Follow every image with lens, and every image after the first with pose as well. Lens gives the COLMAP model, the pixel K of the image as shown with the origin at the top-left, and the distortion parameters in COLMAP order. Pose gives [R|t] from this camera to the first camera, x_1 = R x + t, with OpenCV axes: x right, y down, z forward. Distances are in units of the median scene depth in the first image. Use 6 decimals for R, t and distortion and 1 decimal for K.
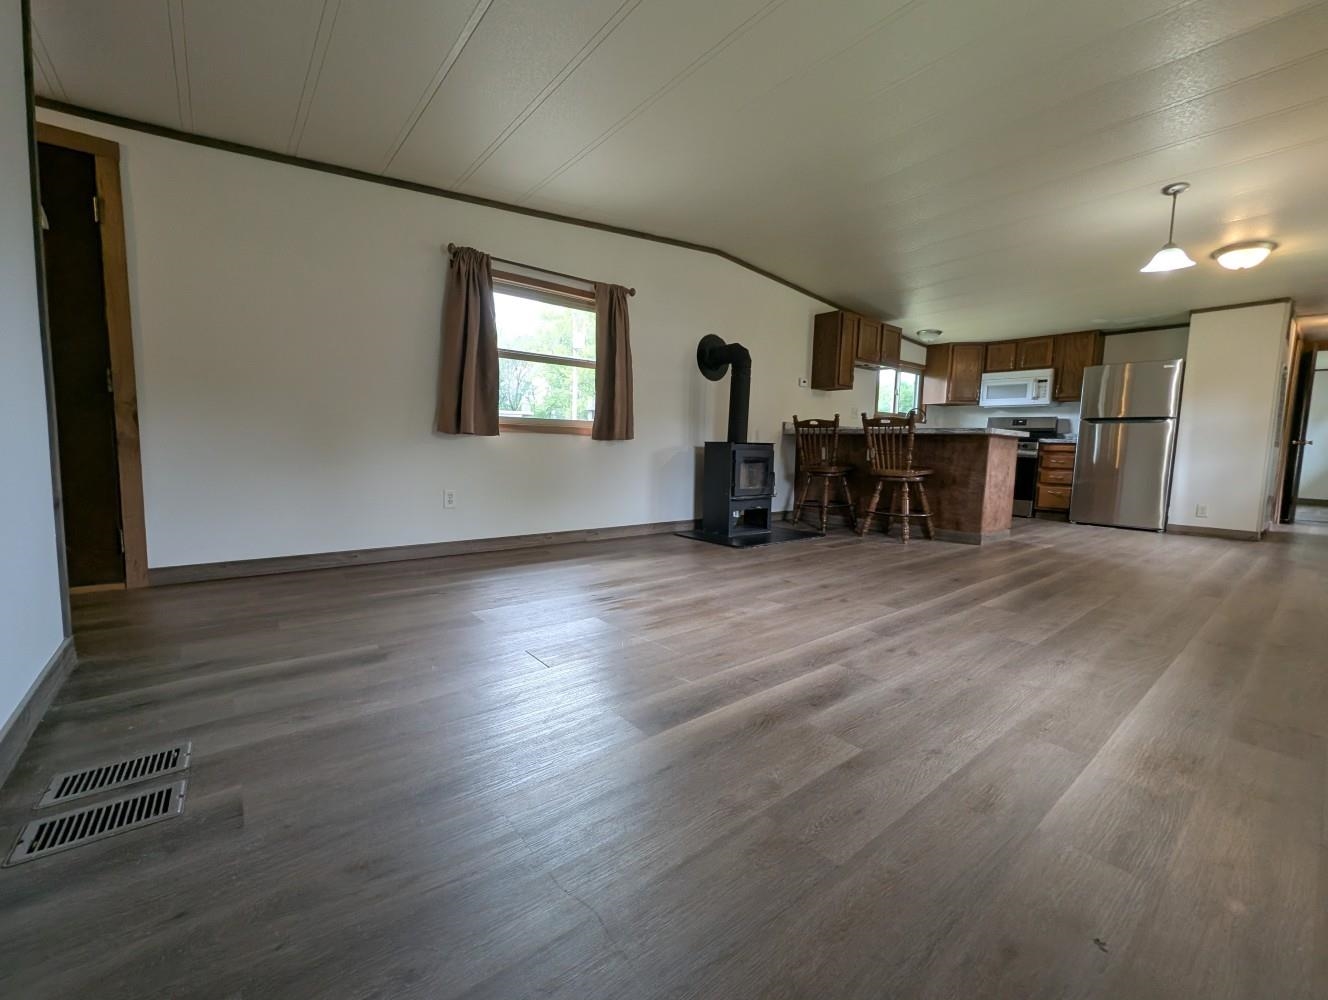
lens RADIAL K [[546.4, 0, 661.1], [0, 546.4, 497.9], [0, 0, 1]] dist [0.002083, -0.001624]
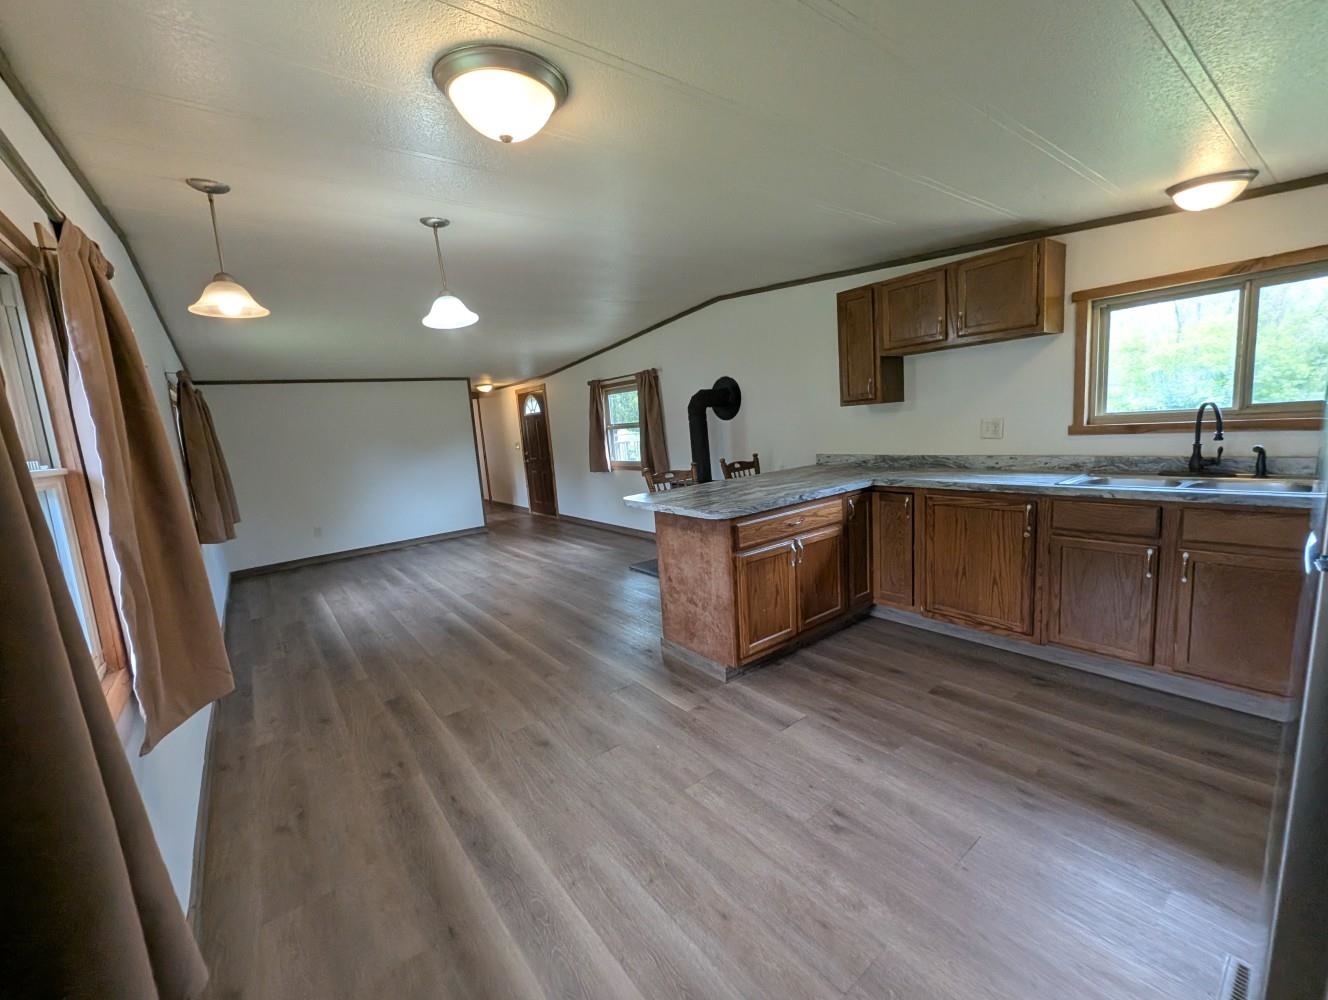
lens RADIAL K [[546.4, 0, 661.1], [0, 546.4, 497.9], [0, 0, 1]] dist [0.002083, -0.001624]
pose [[-0.024961, 0.119488, -0.992522, 1.343153], [-0.023779, 0.992479, 0.120080, -0.218174], [0.999406, 0.026598, -0.021932, 1.039249]]
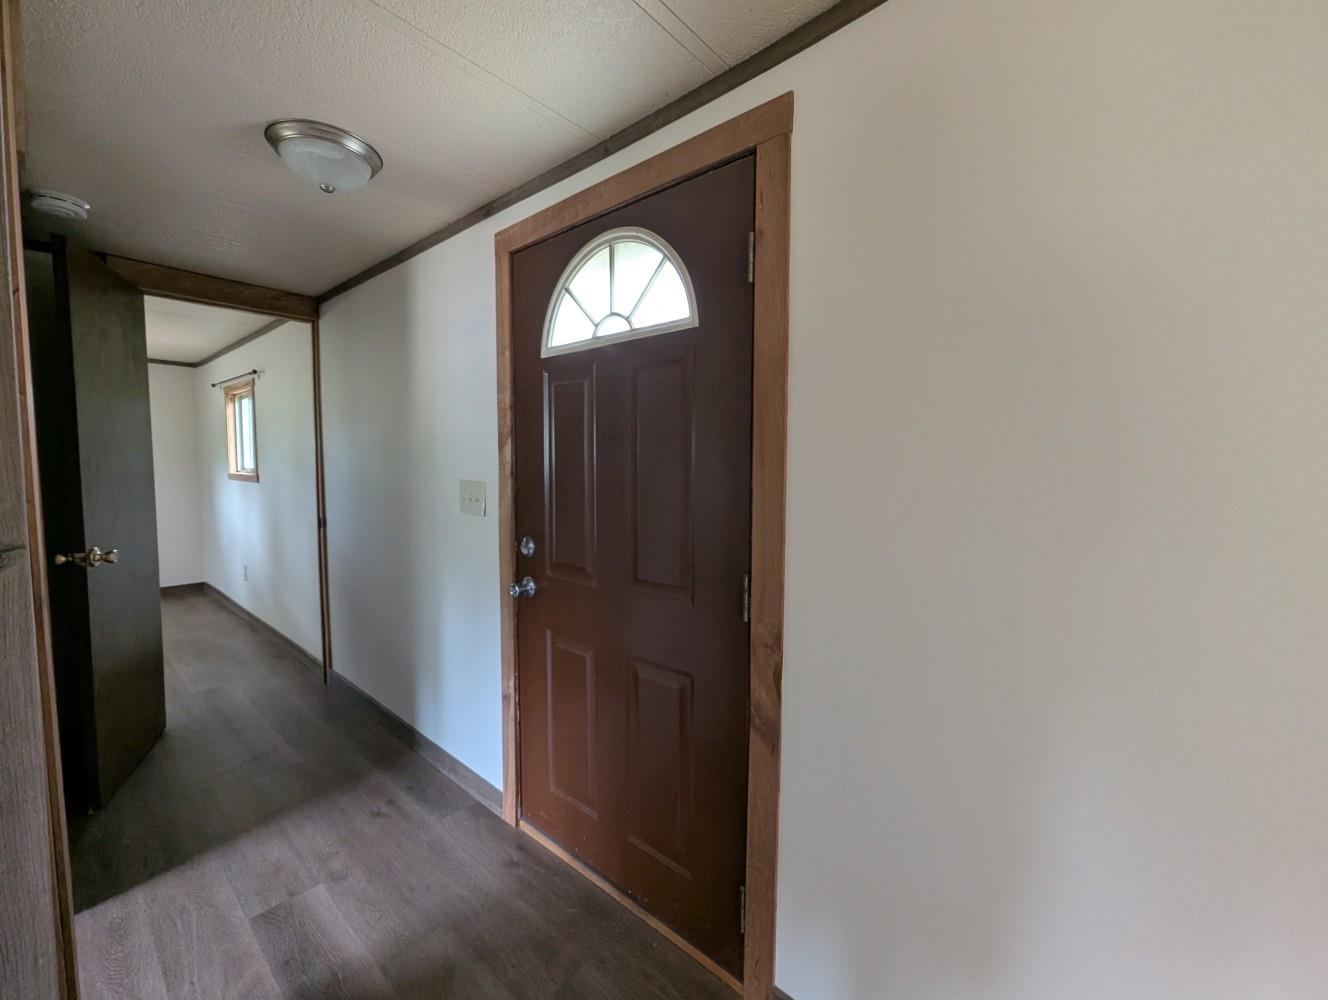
lens RADIAL K [[546.4, 0, 661.1], [0, 546.4, 497.9], [0, 0, 1]] dist [0.002083, -0.001624]
pose [[0.177595, 0.044841, -0.983082, -0.322010], [-0.100474, 0.994567, 0.027214, -0.184530], [0.978961, 0.093942, 0.181136, 0.491452]]
